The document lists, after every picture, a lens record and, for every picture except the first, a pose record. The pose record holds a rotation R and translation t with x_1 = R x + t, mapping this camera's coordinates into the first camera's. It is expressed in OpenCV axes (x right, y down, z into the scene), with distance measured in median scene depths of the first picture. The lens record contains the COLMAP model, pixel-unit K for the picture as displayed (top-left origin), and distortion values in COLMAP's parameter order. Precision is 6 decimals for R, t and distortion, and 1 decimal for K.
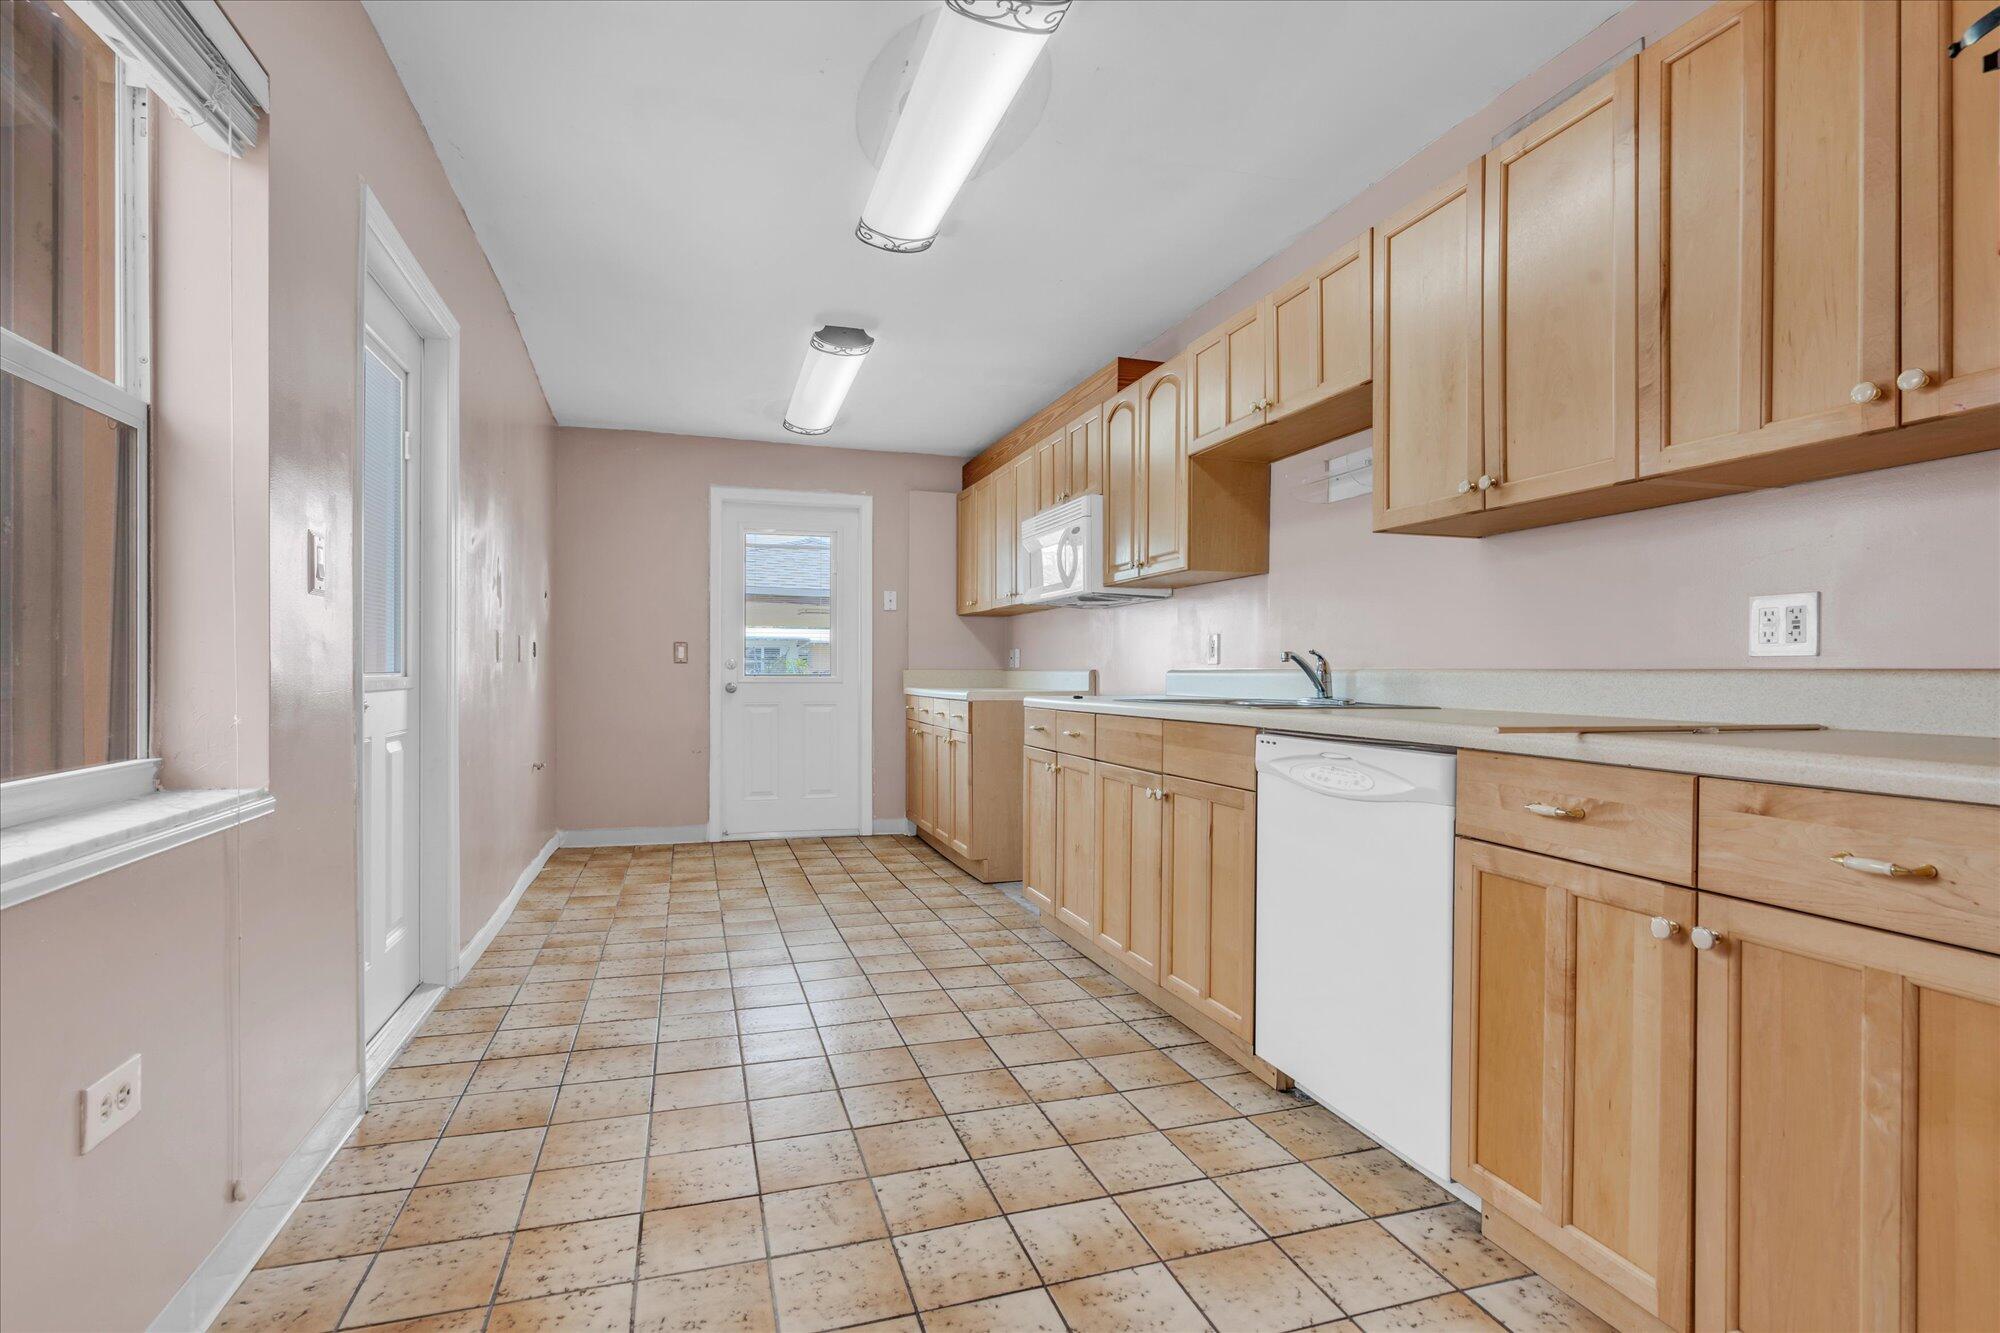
lens RADIAL K [[934.1, 0, 1029.8], [0, 934.1, 672.1], [0, 0, 1]] dist [-0.003197, 0.000344]
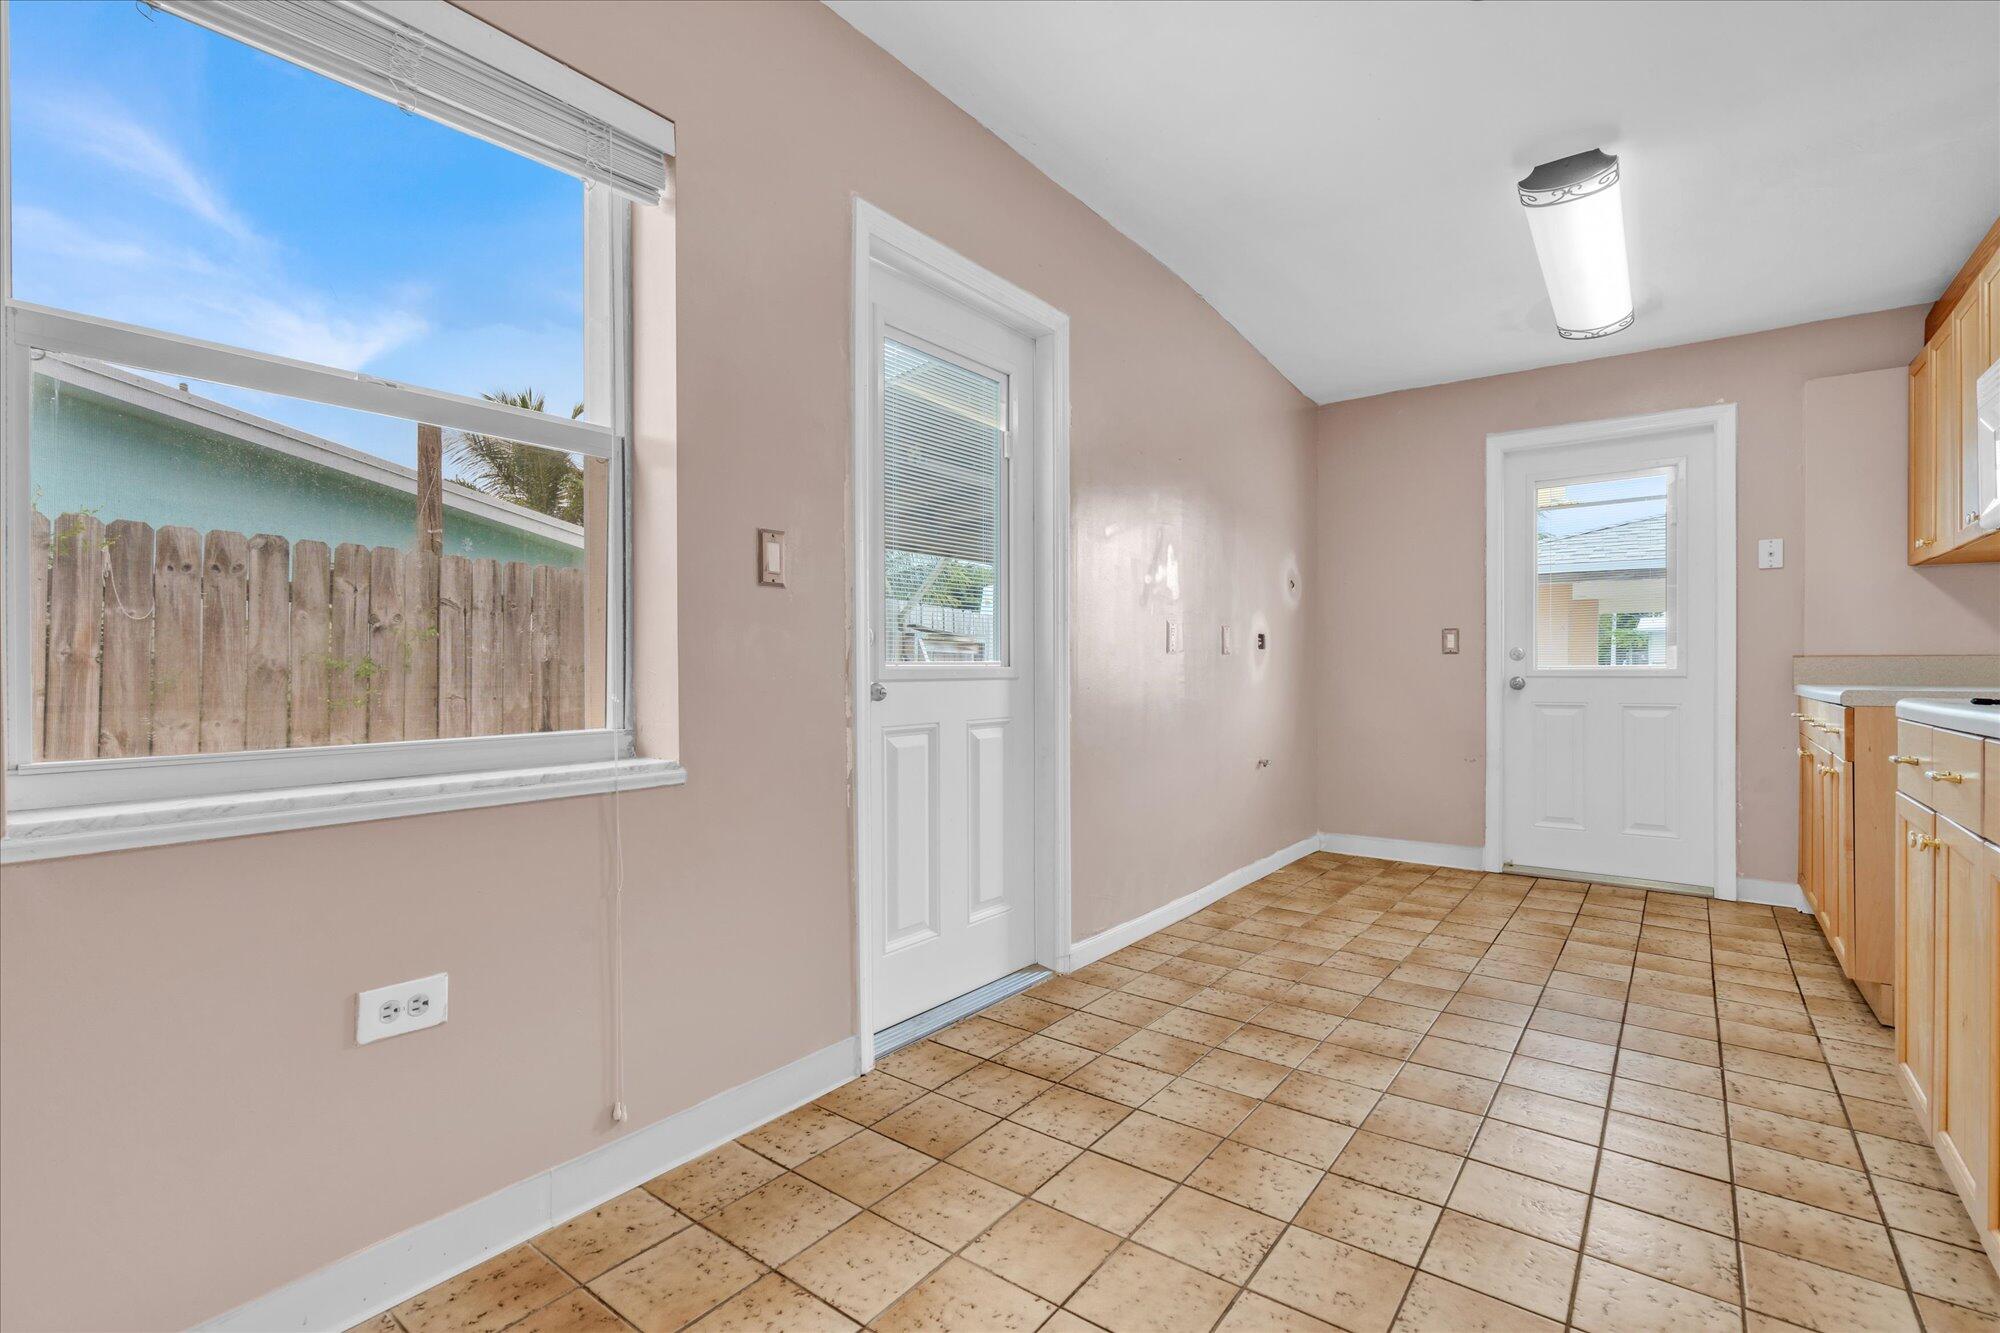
lens RADIAL K [[934.1, 0, 1037.3], [0, 934.1, 672.2], [0, 0, 1]] dist [-0.003197, 0.000344]
pose [[0.573645, -0.005248, -0.819087, 0.177003], [0.005824, 0.999980, -0.002328, 0.012113], [0.819083, -0.003435, 0.573665, 0.363160]]
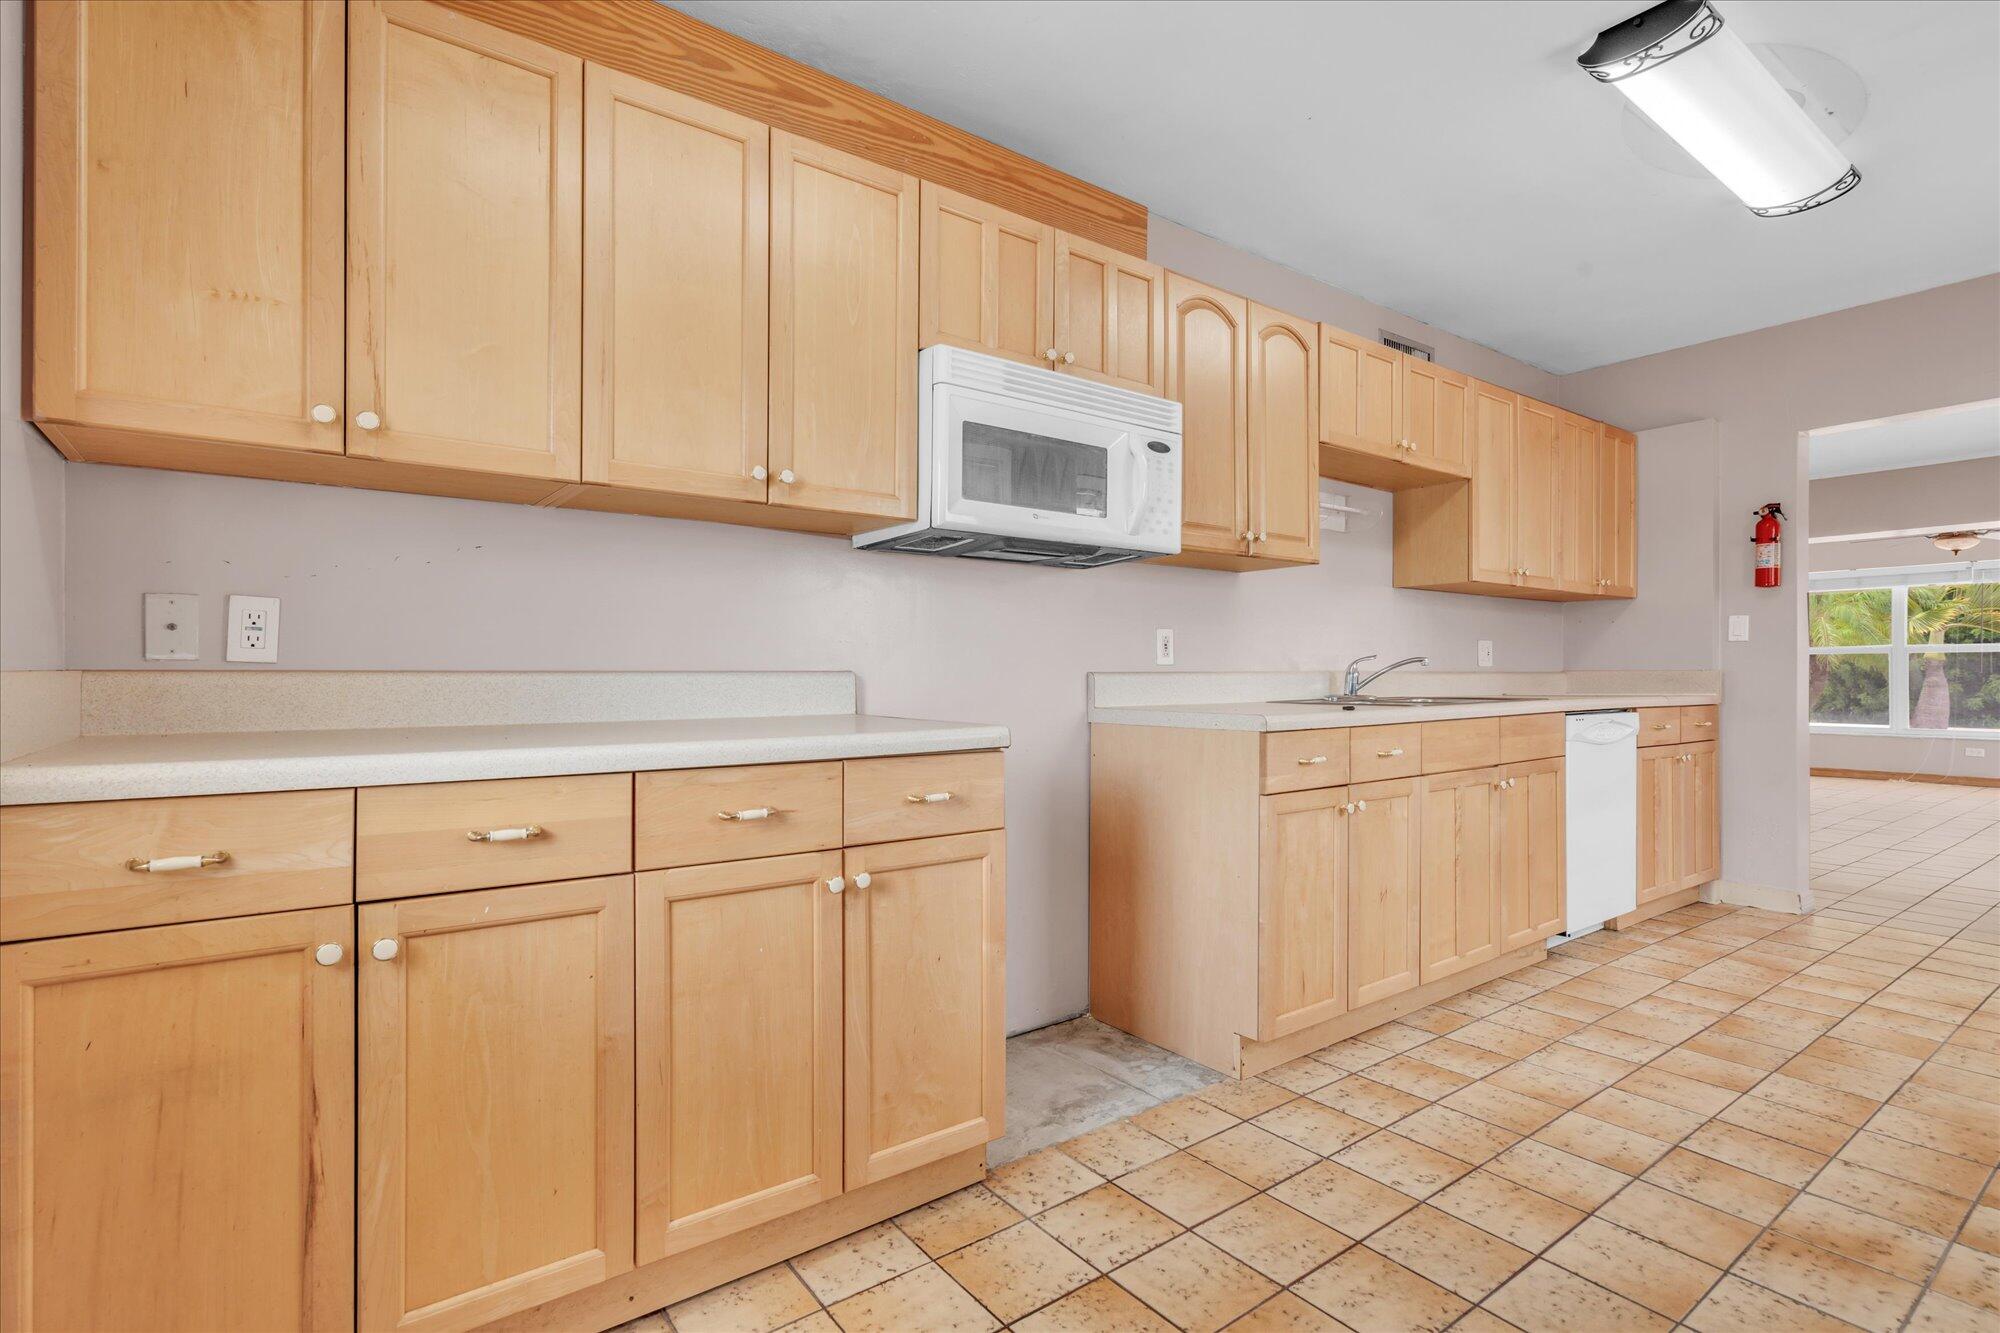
lens RADIAL K [[934.1, 0, 997.8], [0, 934.1, 665.4], [0, 0, 1]] dist [-0.003197, 0.000344]
pose [[-0.261744, 0.007687, 0.965107, -0.671308], [0.008735, 0.999946, -0.005596, -0.010000], [-0.965098, 0.006965, -0.261797, 1.597885]]
